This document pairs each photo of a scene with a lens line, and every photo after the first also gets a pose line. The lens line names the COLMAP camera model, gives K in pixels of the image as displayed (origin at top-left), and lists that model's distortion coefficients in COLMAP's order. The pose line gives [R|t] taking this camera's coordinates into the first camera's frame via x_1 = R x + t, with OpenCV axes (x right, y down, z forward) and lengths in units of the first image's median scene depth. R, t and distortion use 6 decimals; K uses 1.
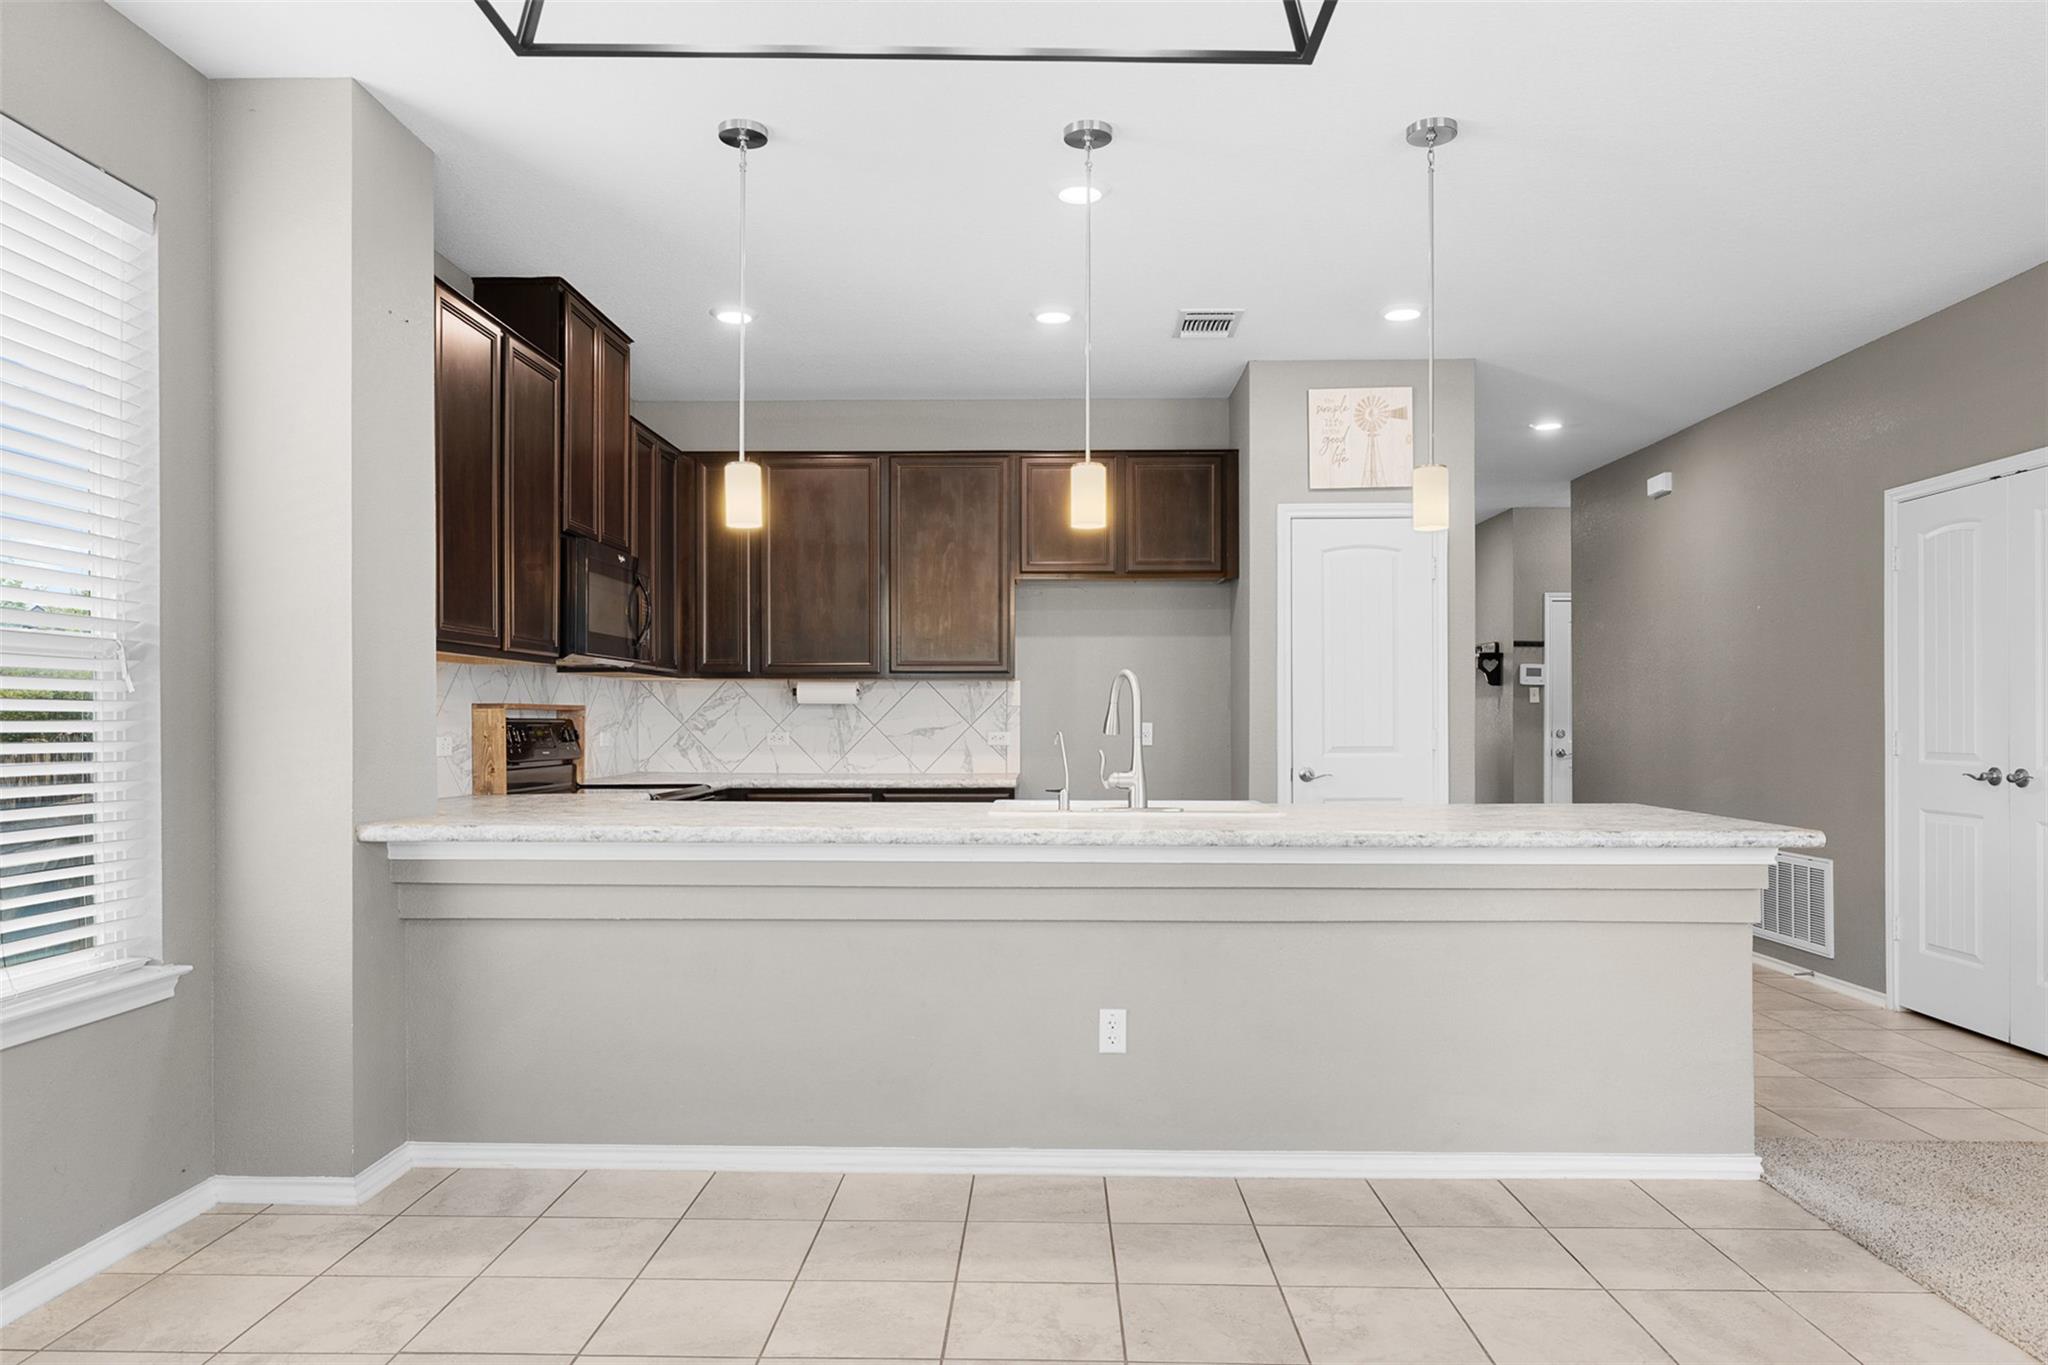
lens RADIAL K [[1313.0, 0, 1022.0], [0, 1313.0, 716.7], [0, 0, 1]] dist [-0.000803, -0.000918]
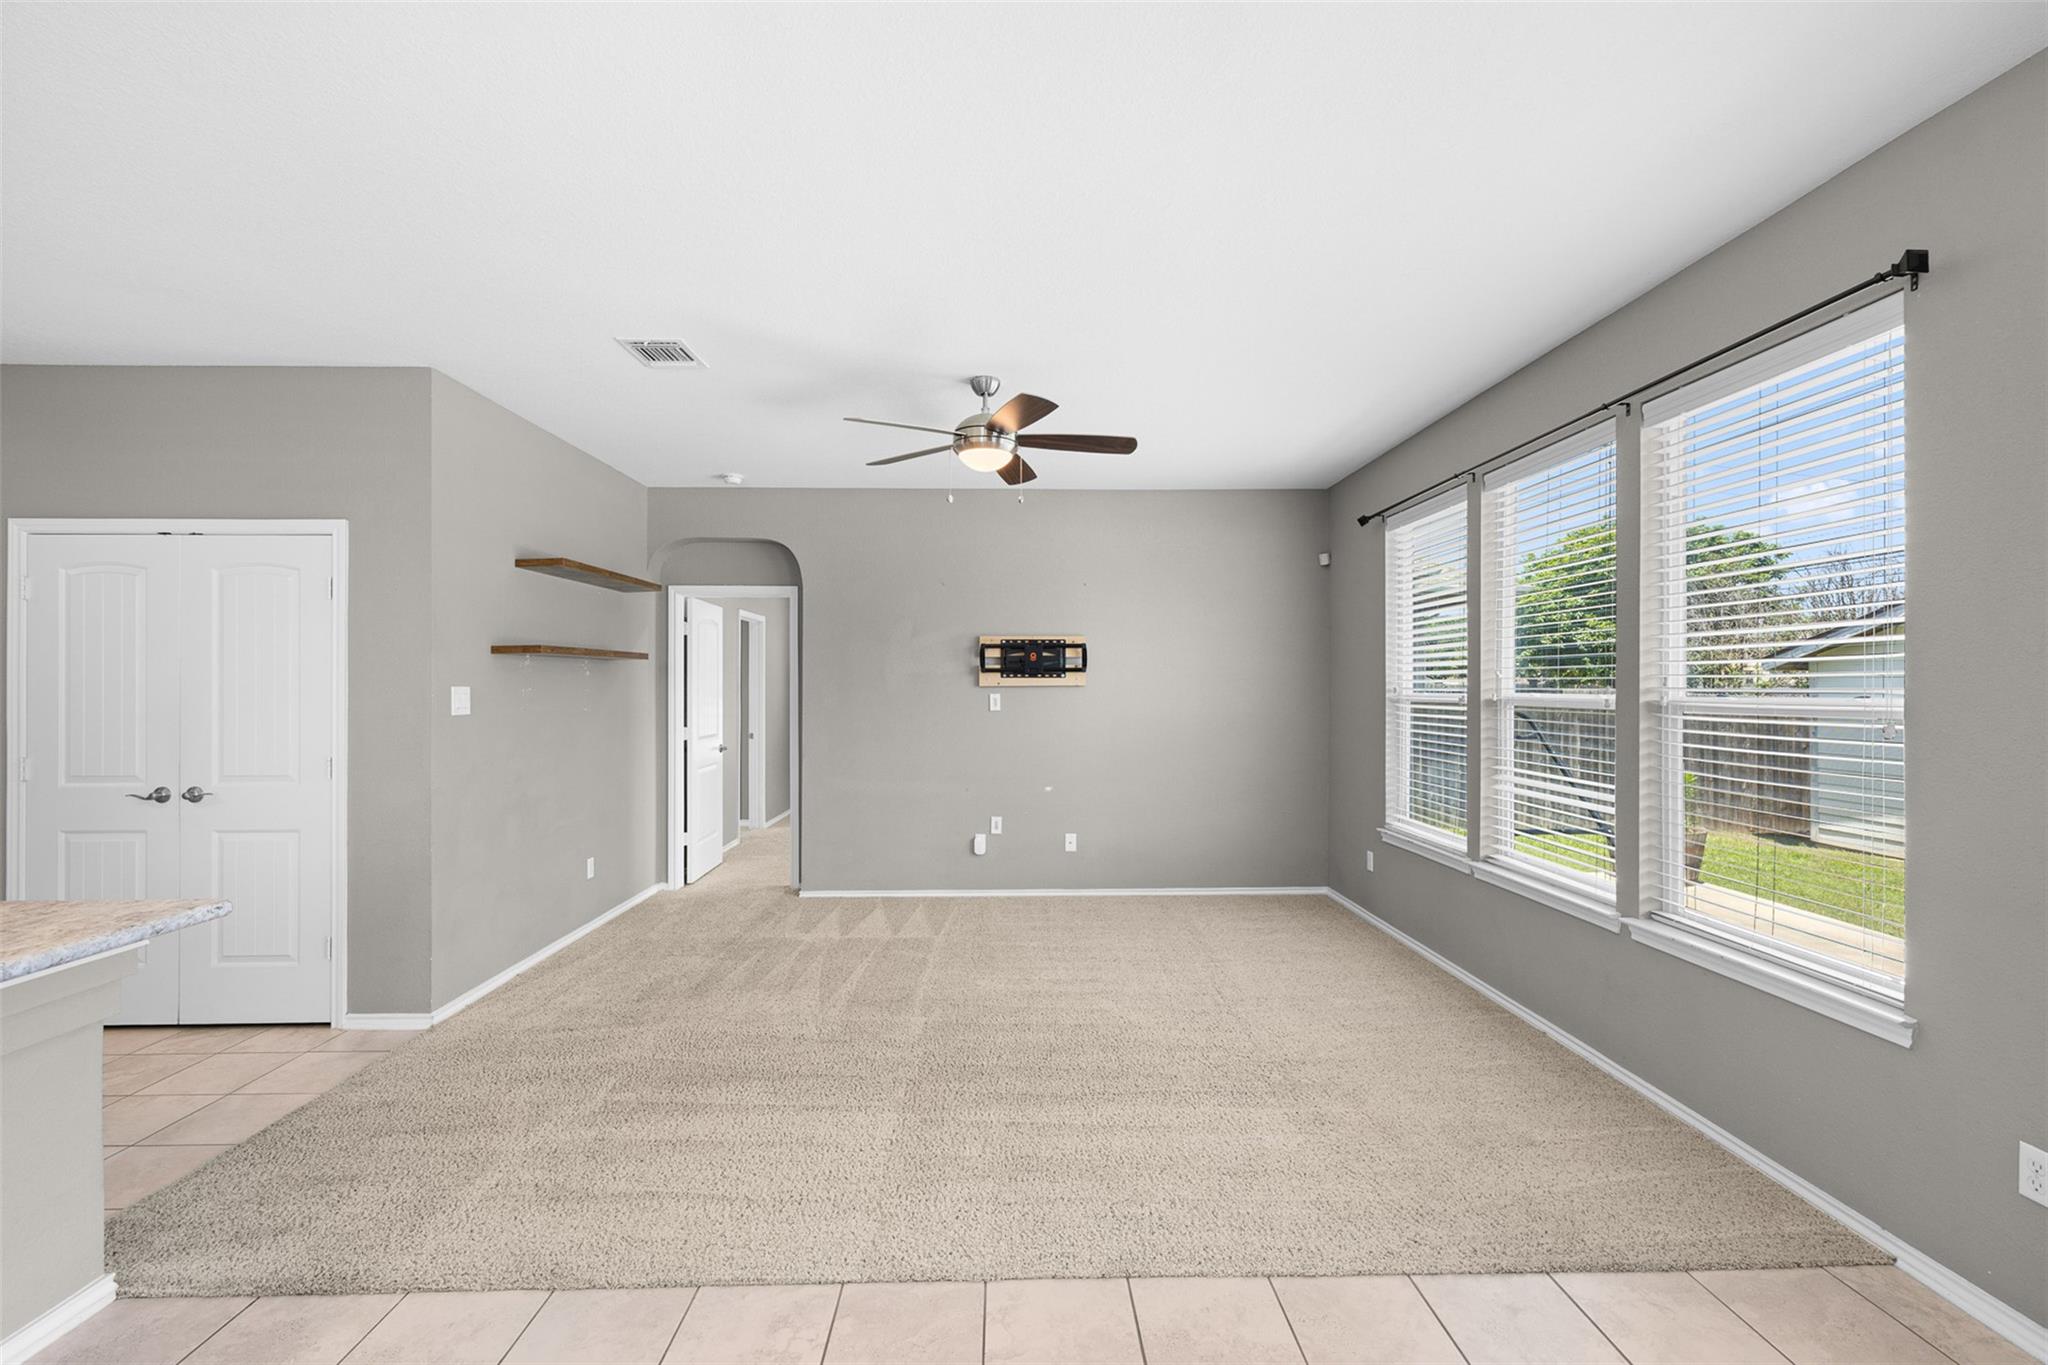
lens RADIAL K [[863.5, 0, 1024.0], [0, 863.5, 682.5], [0, 0, 1]] dist [0.001205, 0.000545]
pose [[-0.043644, 0.005908, 0.999030, -0.040099], [0.001363, 0.999982, -0.005854, -0.042597], [-0.999046, 0.001106, -0.043651, 0.258027]]
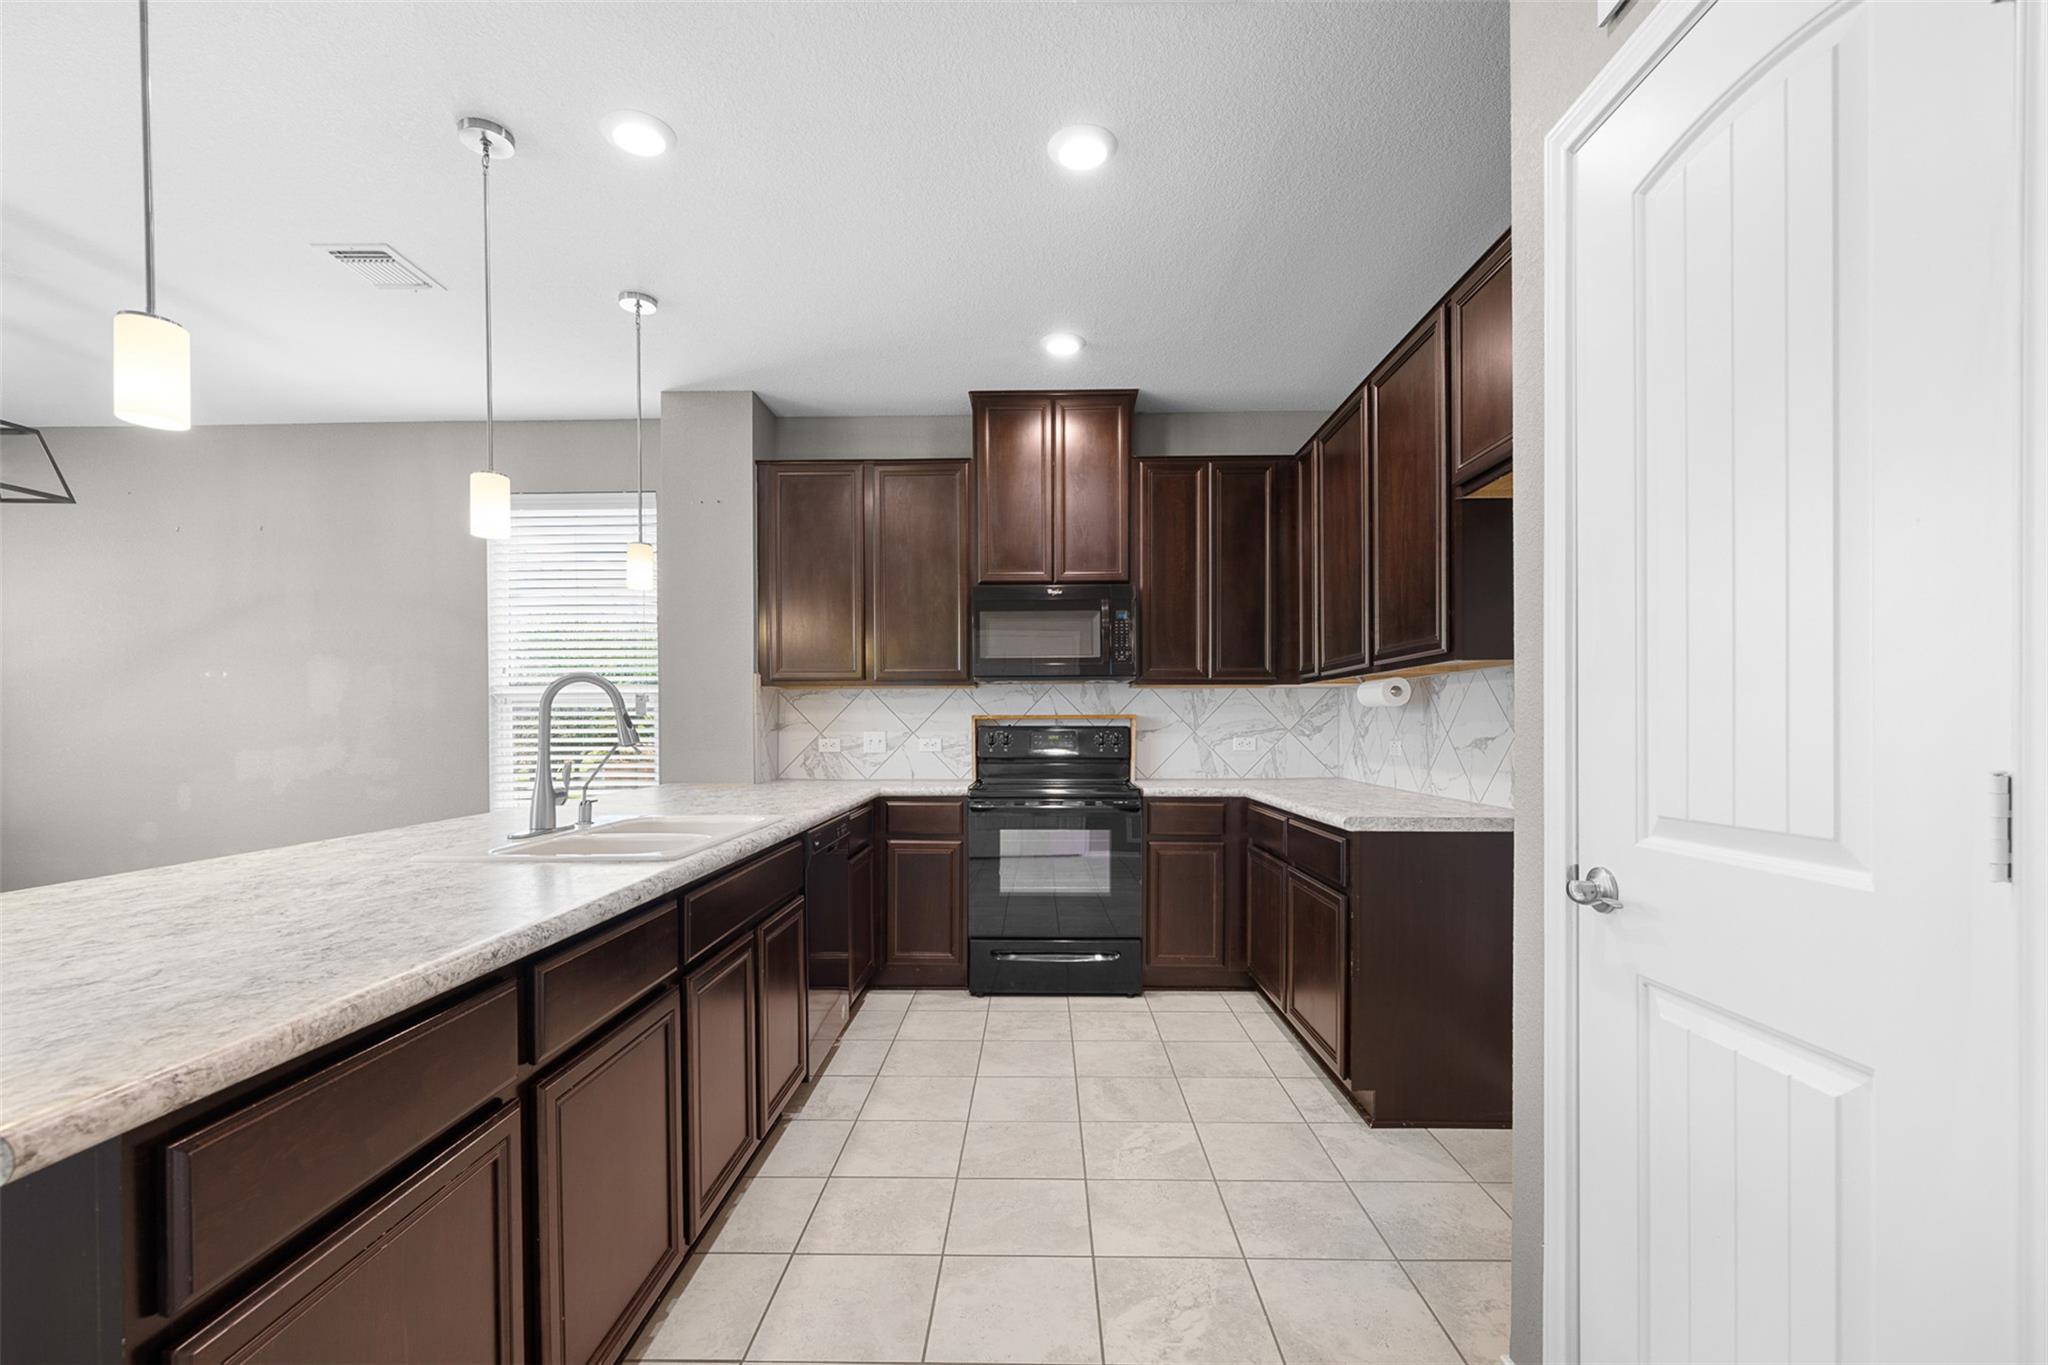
lens RADIAL K [[895.6, 0, 992.1], [0, 895.6, 726.9], [0, 0, 1]] dist [0.000168, 0.000161]
pose [[-0.002064, 0.001384, -0.999997, 0.496990], [0.004814, 0.999987, 0.001374, 0.000933], [0.999986, -0.004811, -0.002071, 0.916010]]
